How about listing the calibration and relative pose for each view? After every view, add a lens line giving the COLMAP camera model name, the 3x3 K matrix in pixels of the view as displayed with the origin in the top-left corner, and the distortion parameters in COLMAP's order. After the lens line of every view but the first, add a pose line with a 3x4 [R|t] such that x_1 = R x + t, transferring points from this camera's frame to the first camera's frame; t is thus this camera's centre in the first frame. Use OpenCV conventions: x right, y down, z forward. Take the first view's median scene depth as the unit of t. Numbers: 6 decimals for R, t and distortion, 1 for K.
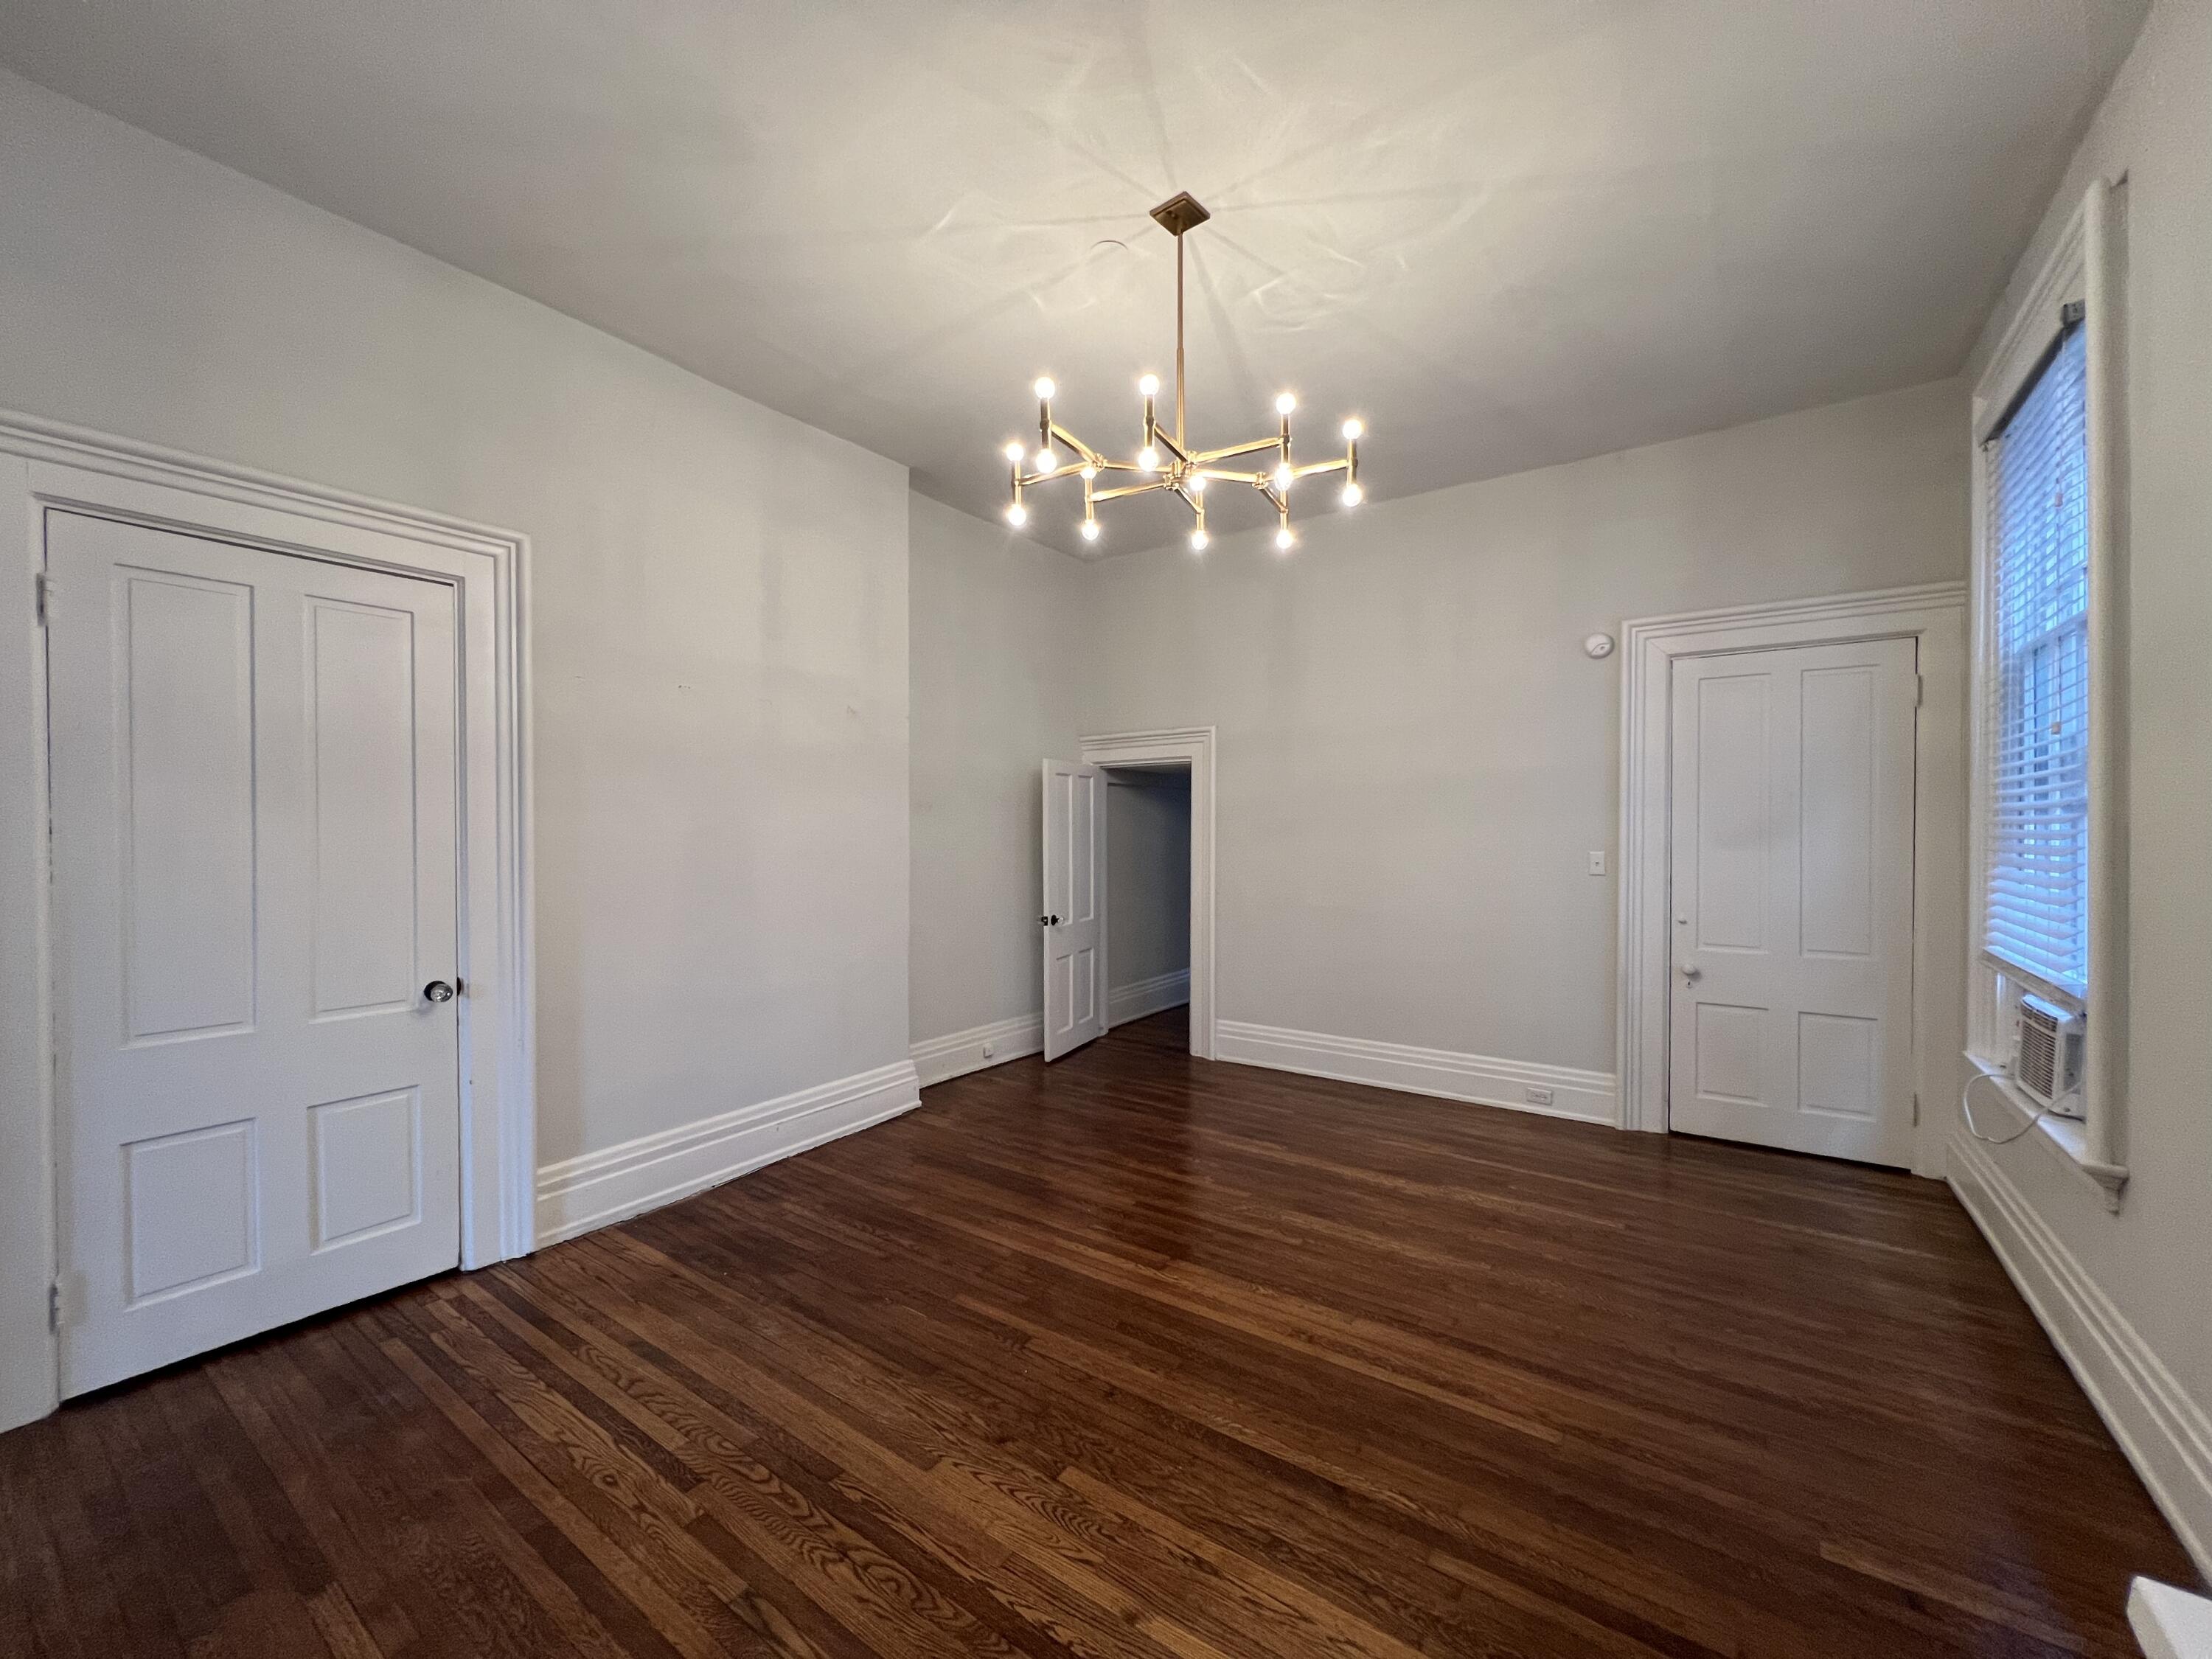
lens RADIAL K [[877.3, 0, 1106.0], [0, 877.3, 829.5], [0, 0, 1]] dist [0.000371, 0.000368]
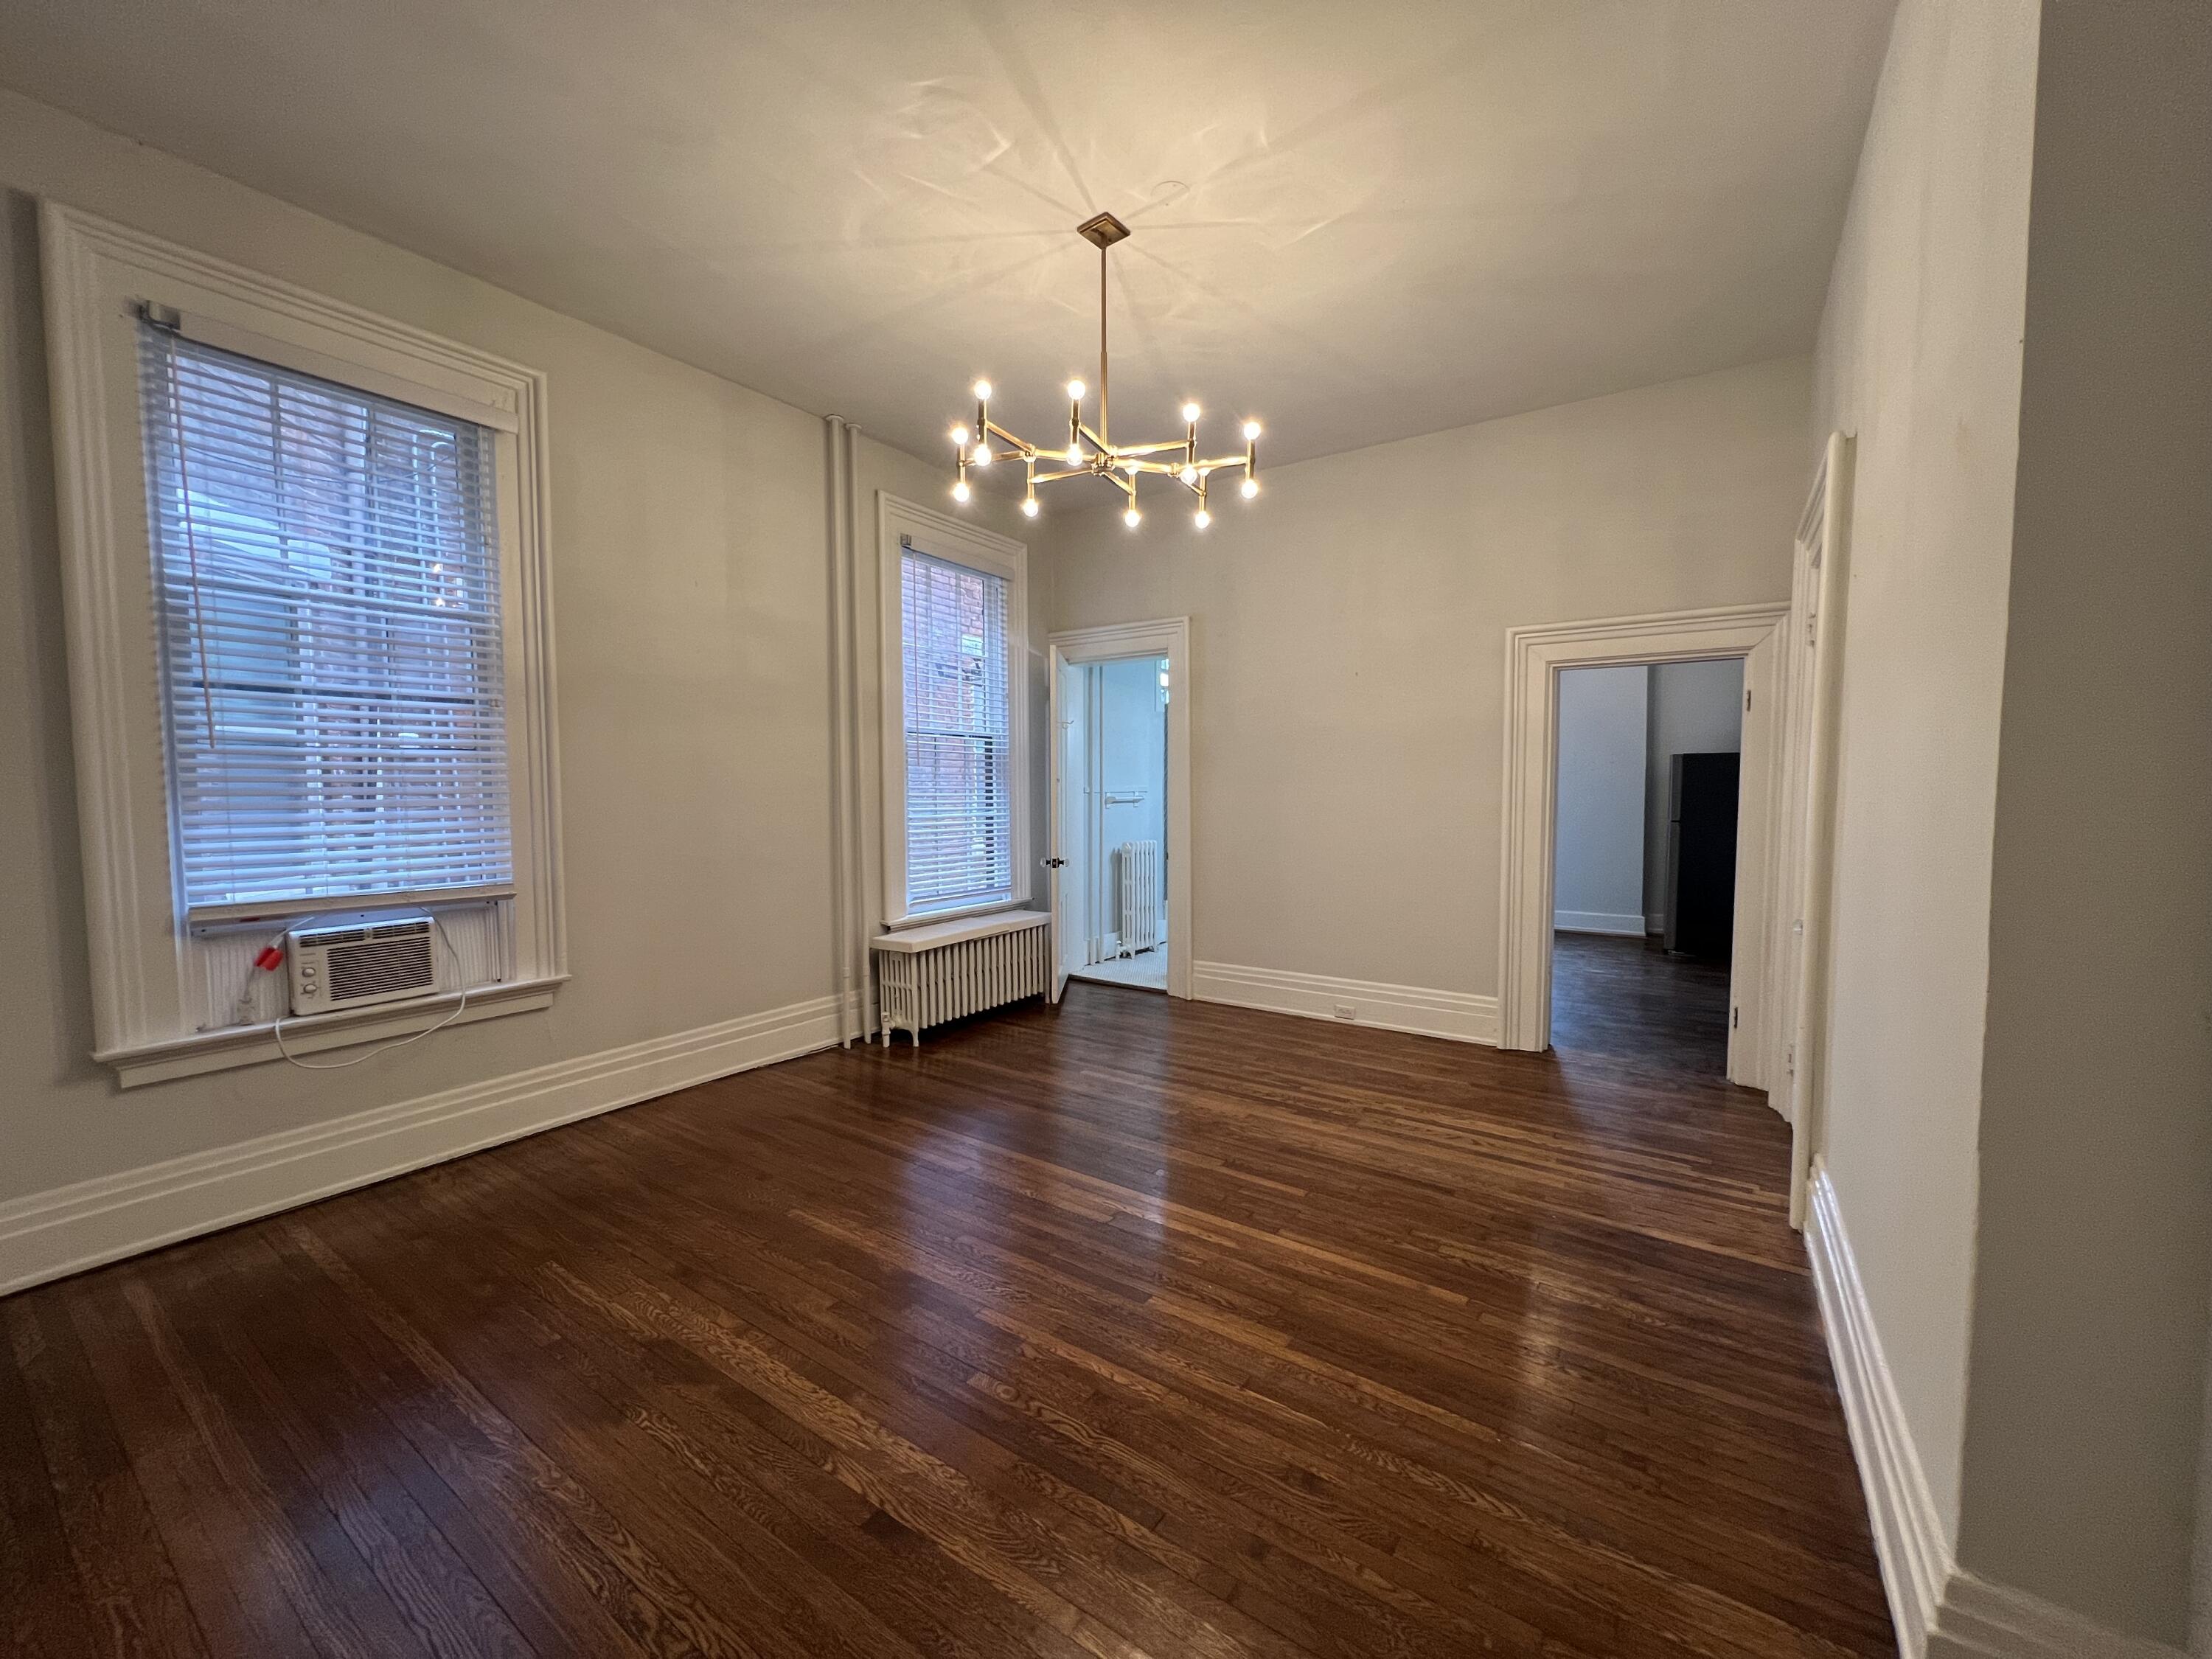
lens RADIAL K [[877.3, 0, 1106.0], [0, 877.3, 829.5], [0, 0, 1]] dist [0.000371, 0.000368]
pose [[-0.999939, 0.002512, -0.010774, 0.099903], [0.001861, 0.998195, 0.060027, 0.004718], [0.010905, 0.060003, -0.998139, 2.265277]]
